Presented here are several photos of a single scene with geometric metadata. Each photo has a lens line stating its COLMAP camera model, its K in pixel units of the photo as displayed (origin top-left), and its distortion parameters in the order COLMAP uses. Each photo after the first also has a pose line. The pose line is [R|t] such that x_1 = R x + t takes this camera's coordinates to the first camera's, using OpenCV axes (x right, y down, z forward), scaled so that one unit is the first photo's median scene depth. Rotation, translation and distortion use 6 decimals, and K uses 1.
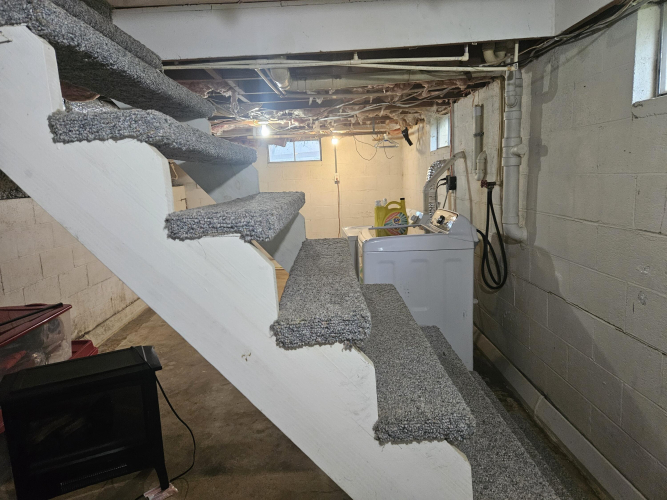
lens RADIAL K [[448.7, 0, 334.1], [0, 448.7, 249.2], [0, 0, 1]] dist [0.090466, -0.072029]
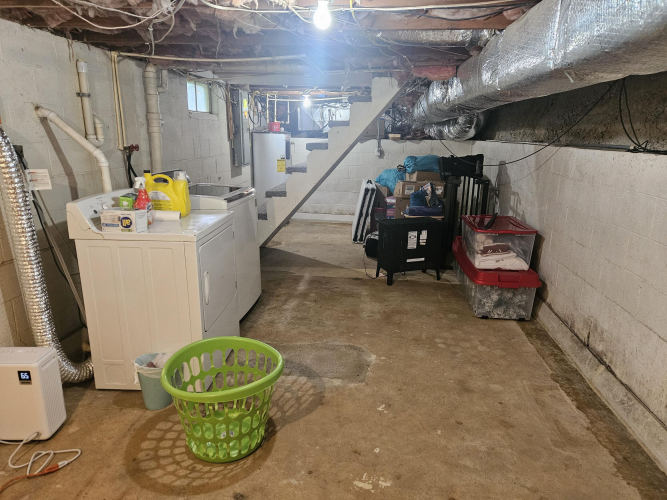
lens RADIAL K [[448.7, 0, 332.9], [0, 448.7, 249.7], [0, 0, 1]] dist [0.090466, -0.072029]
pose [[-0.992713, 0.004746, 0.120406, -0.238252], [0.054643, 0.908311, 0.414711, -0.287669], [-0.107398, 0.418268, -0.901952, 1.664611]]
